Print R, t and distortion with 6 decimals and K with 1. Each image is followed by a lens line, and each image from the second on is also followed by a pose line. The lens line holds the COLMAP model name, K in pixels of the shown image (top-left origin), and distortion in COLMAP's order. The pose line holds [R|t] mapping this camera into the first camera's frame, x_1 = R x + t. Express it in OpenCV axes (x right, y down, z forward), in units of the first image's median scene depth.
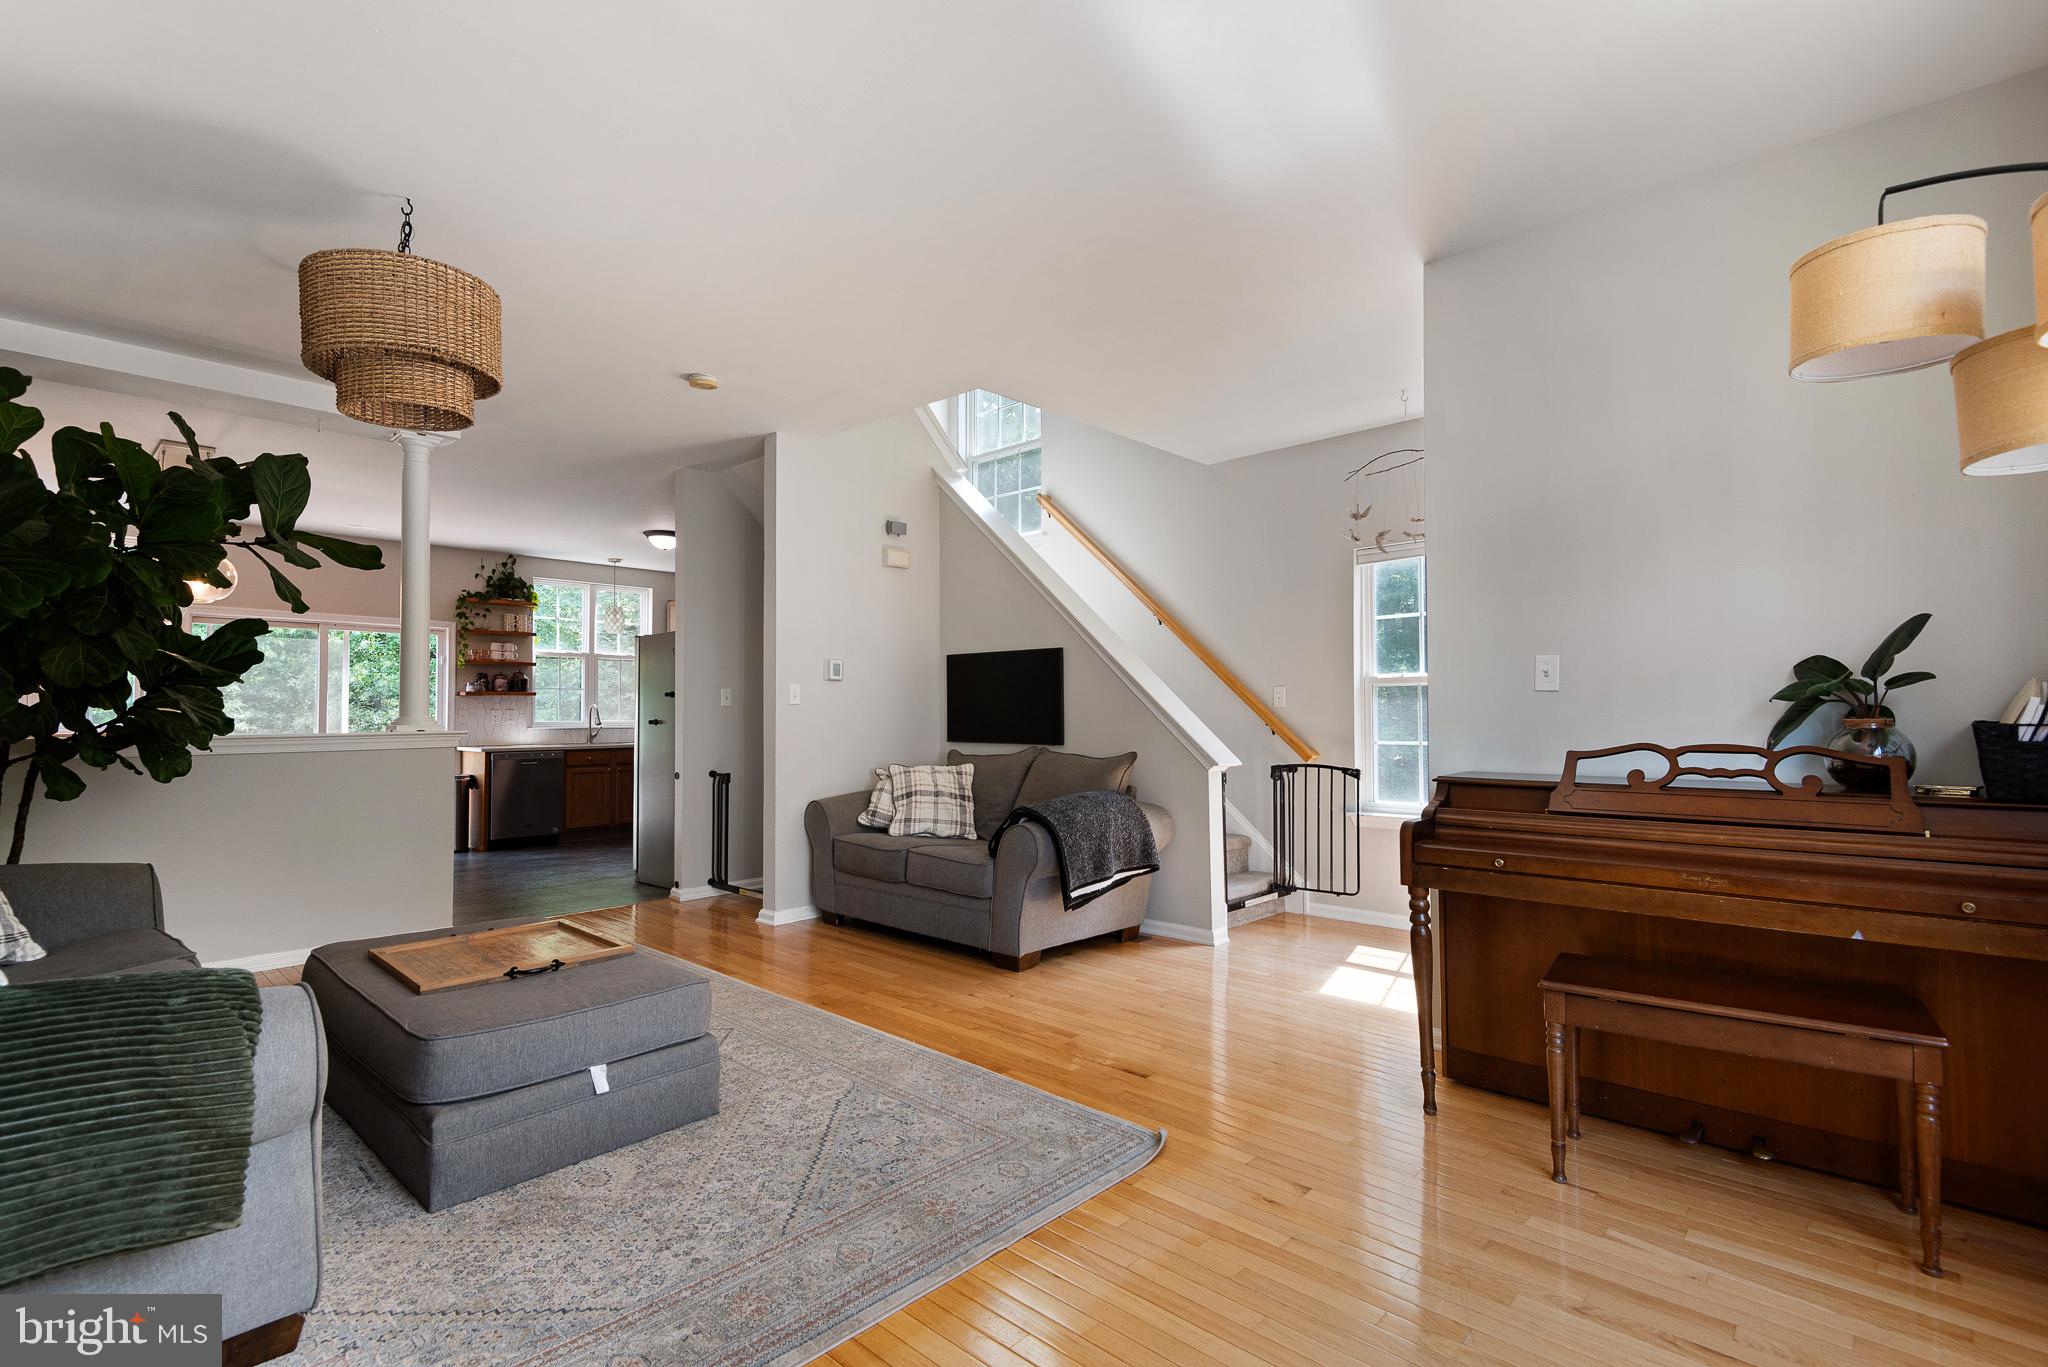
lens RADIAL K [[944.1, 0, 1070.9], [0, 944.1, 692.7], [0, 0, 1]] dist [0.016366, -0.003270]
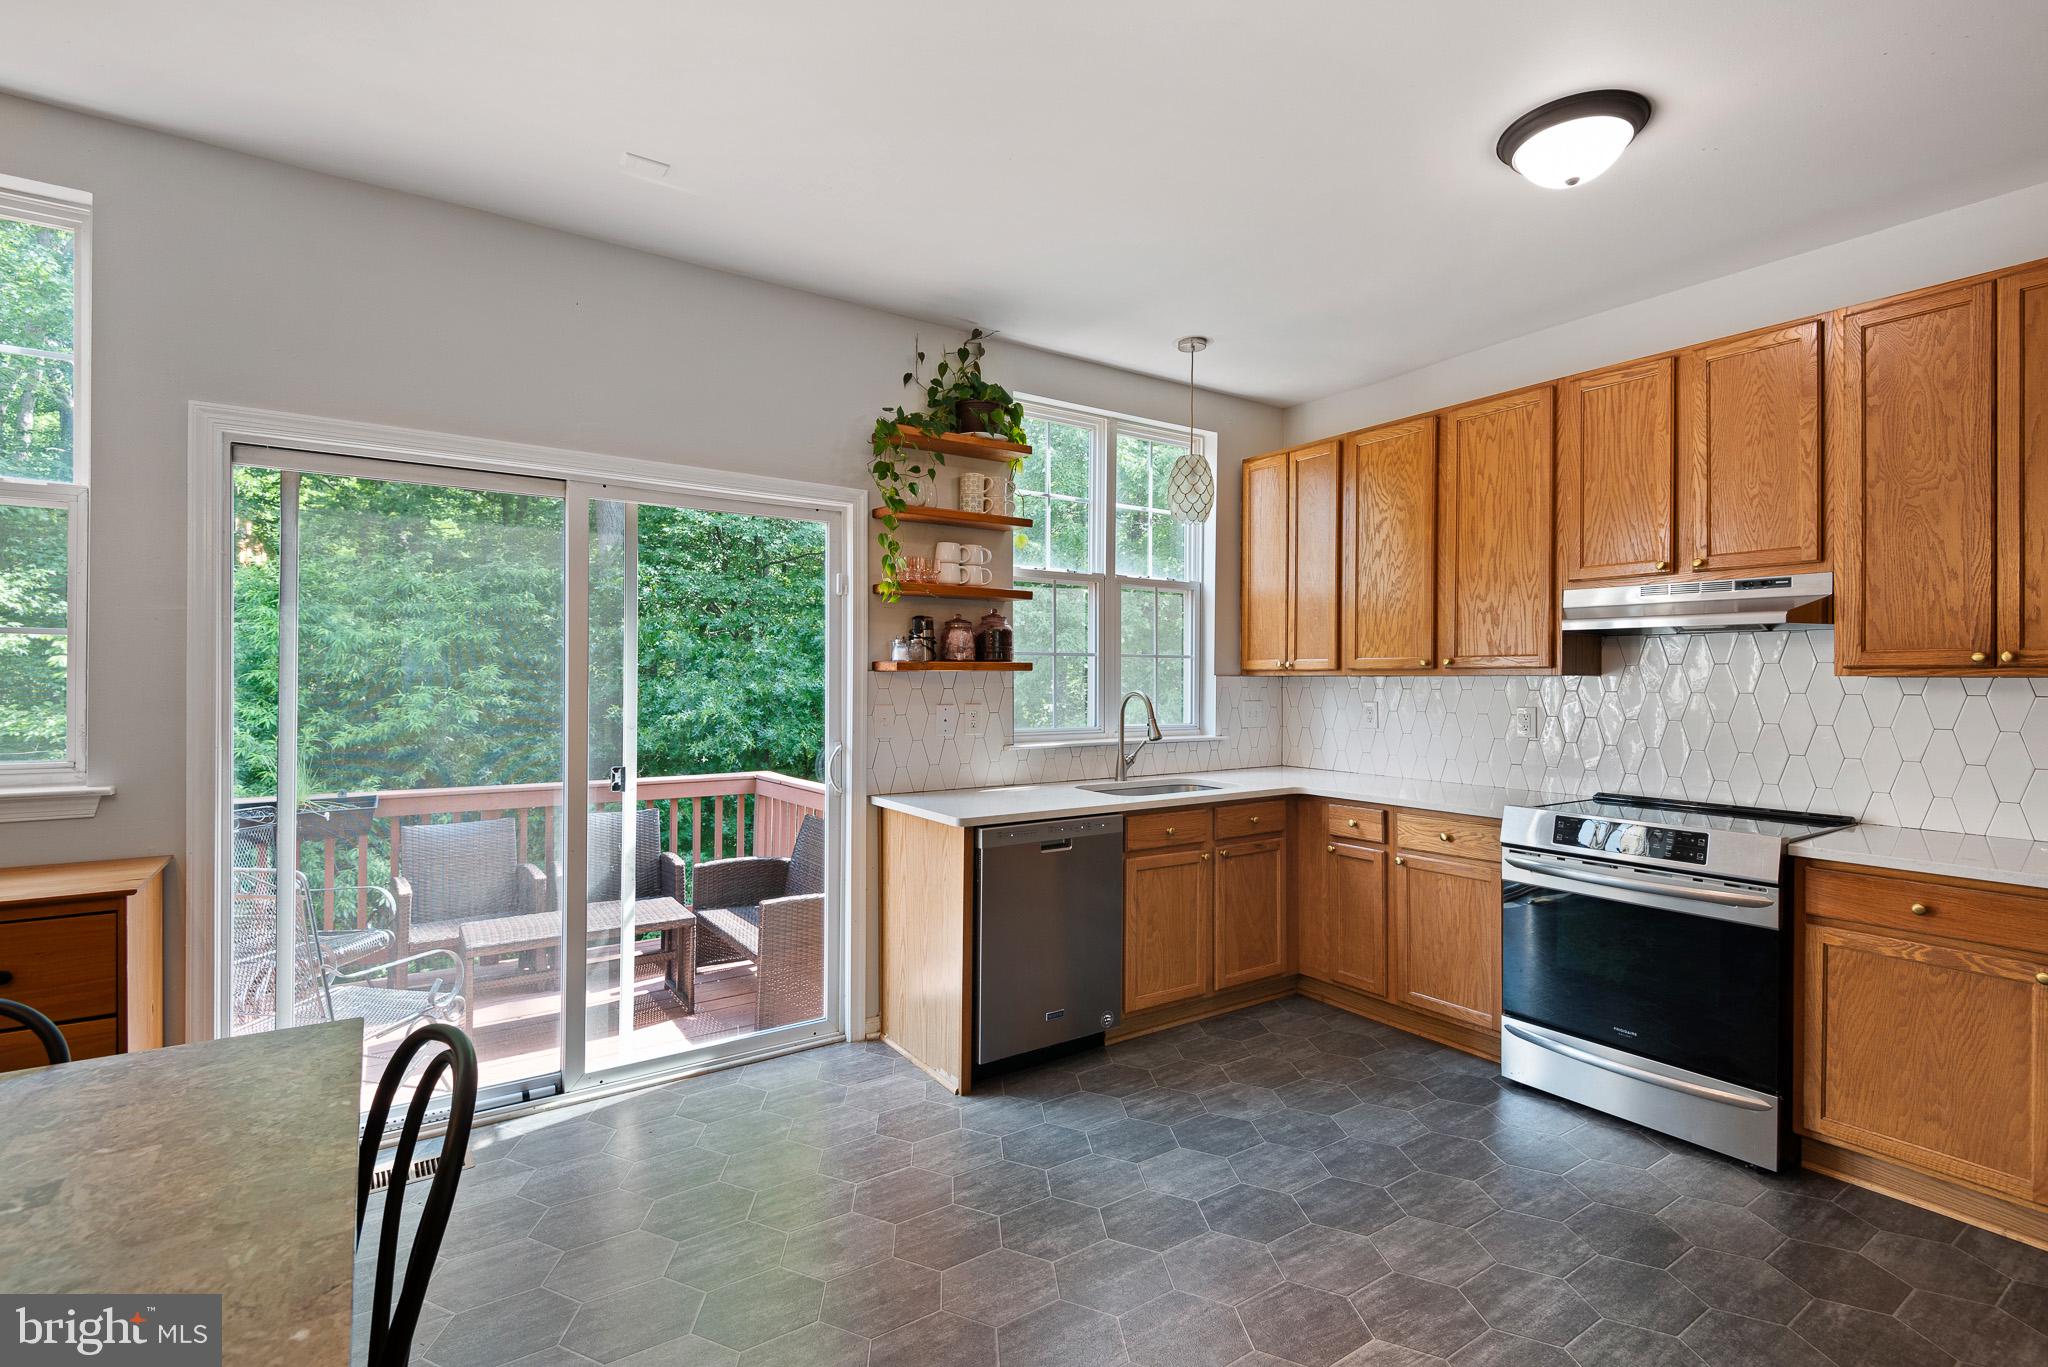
lens RADIAL K [[944.1, 0, 1024.6], [0, 944.1, 677.0], [0, 0, 1]] dist [0.016366, -0.003270]
pose [[0.971785, 0.009373, -0.235682, -0.477071], [-0.004101, 0.999731, 0.022848, -0.003625], [0.235832, -0.021236, 0.971562, 0.609326]]
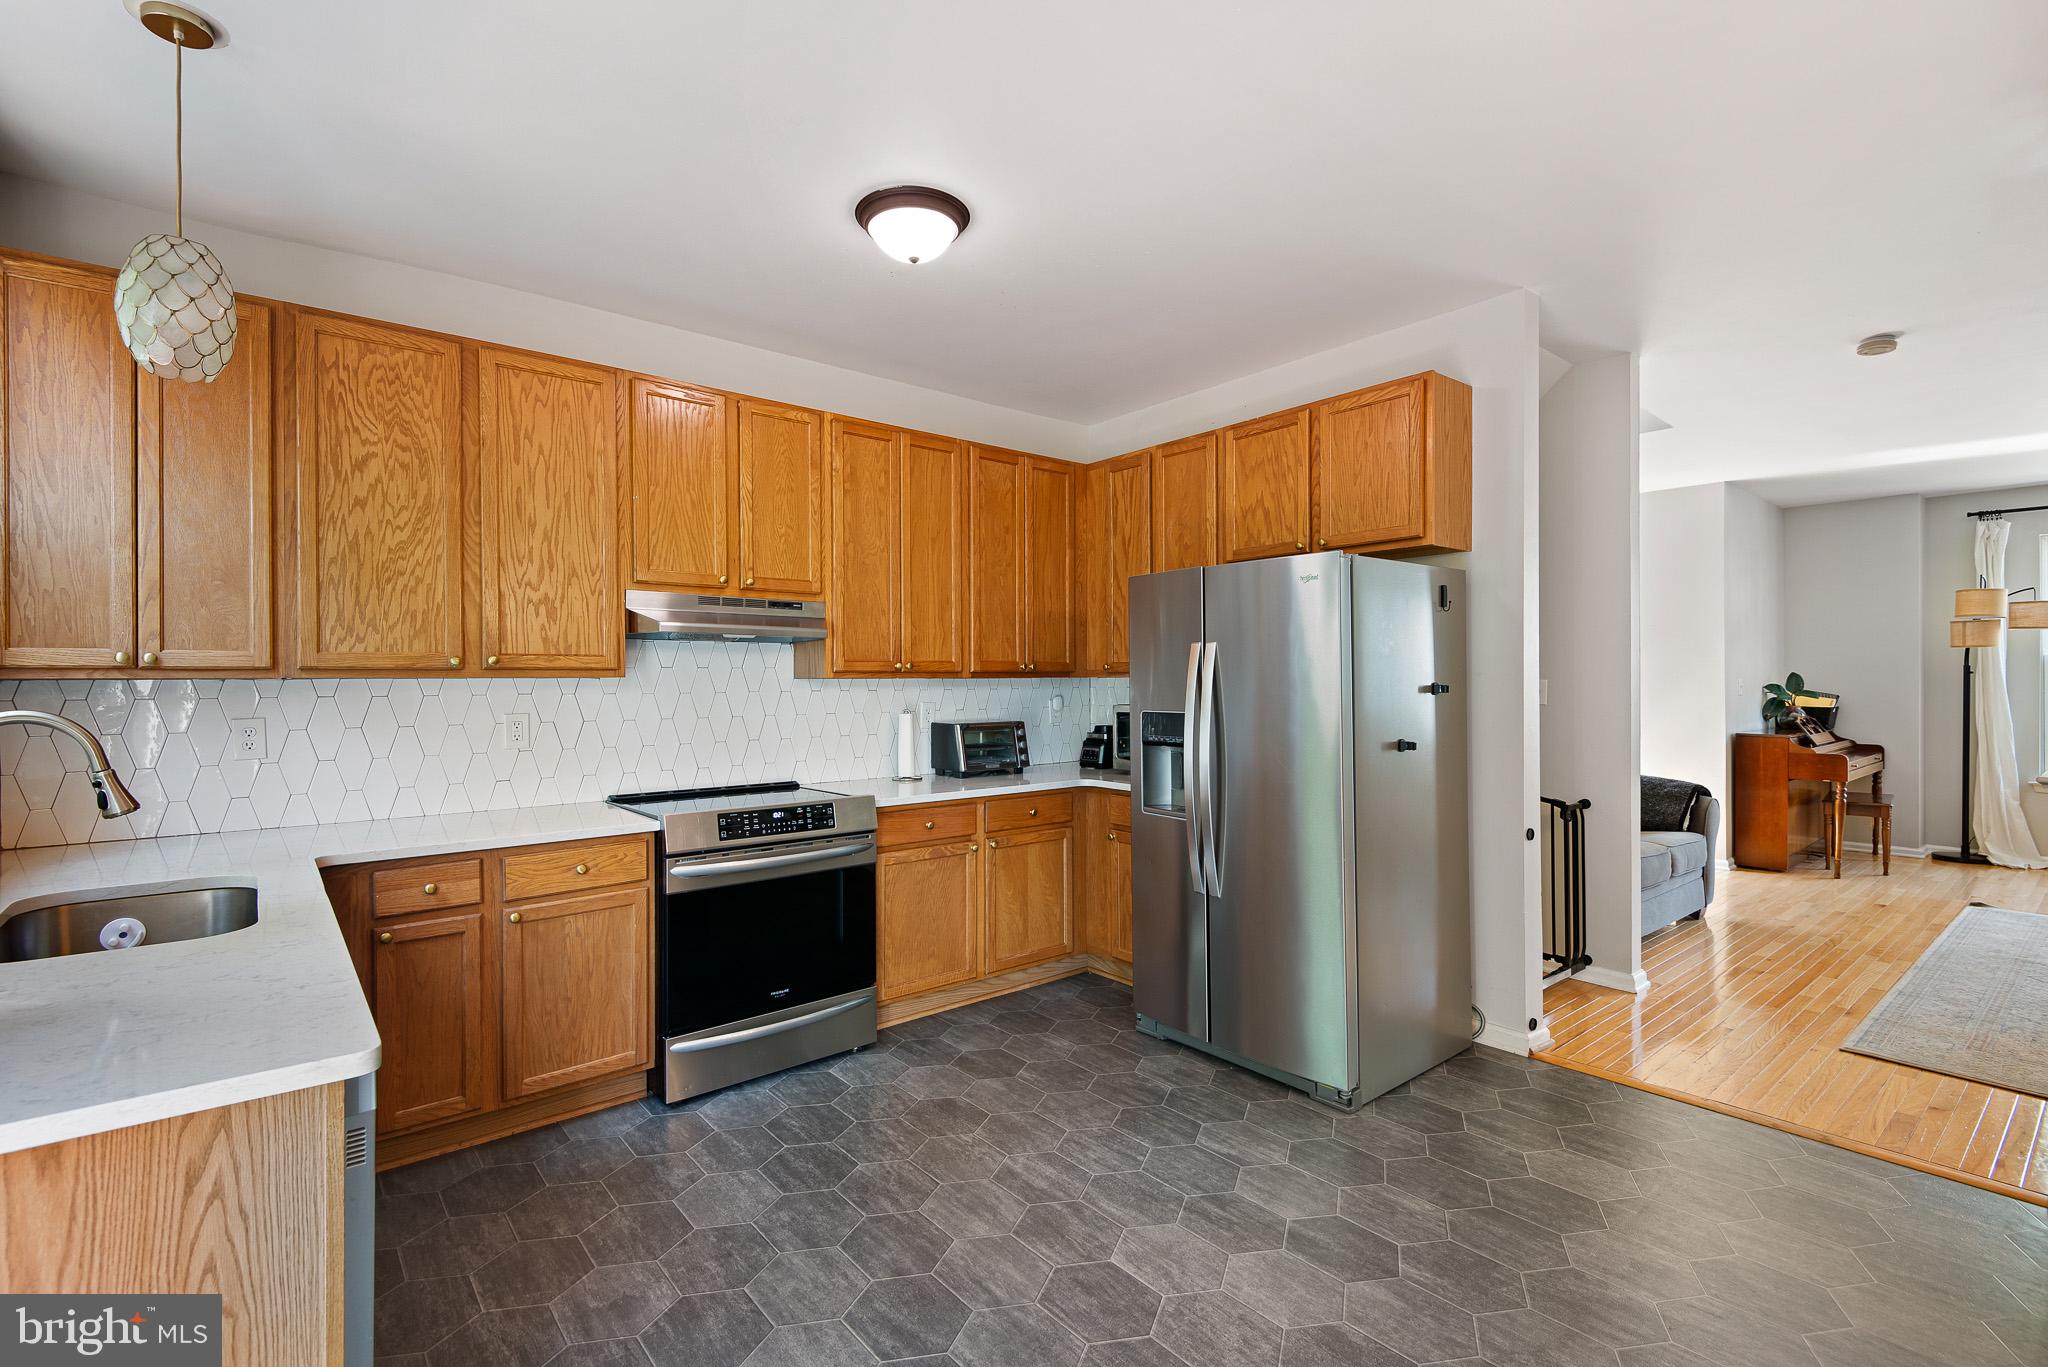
lens RADIAL K [[944.1, 0, 1007.7], [0, 944.1, 676.9], [0, 0, 1]] dist [0.016366, -0.003270]
pose [[0.149300, 0.008881, 0.988752, -0.662519], [-0.021109, 0.999760, -0.005792, 0.001363], [-0.988567, -0.020007, 0.149452, 0.792624]]
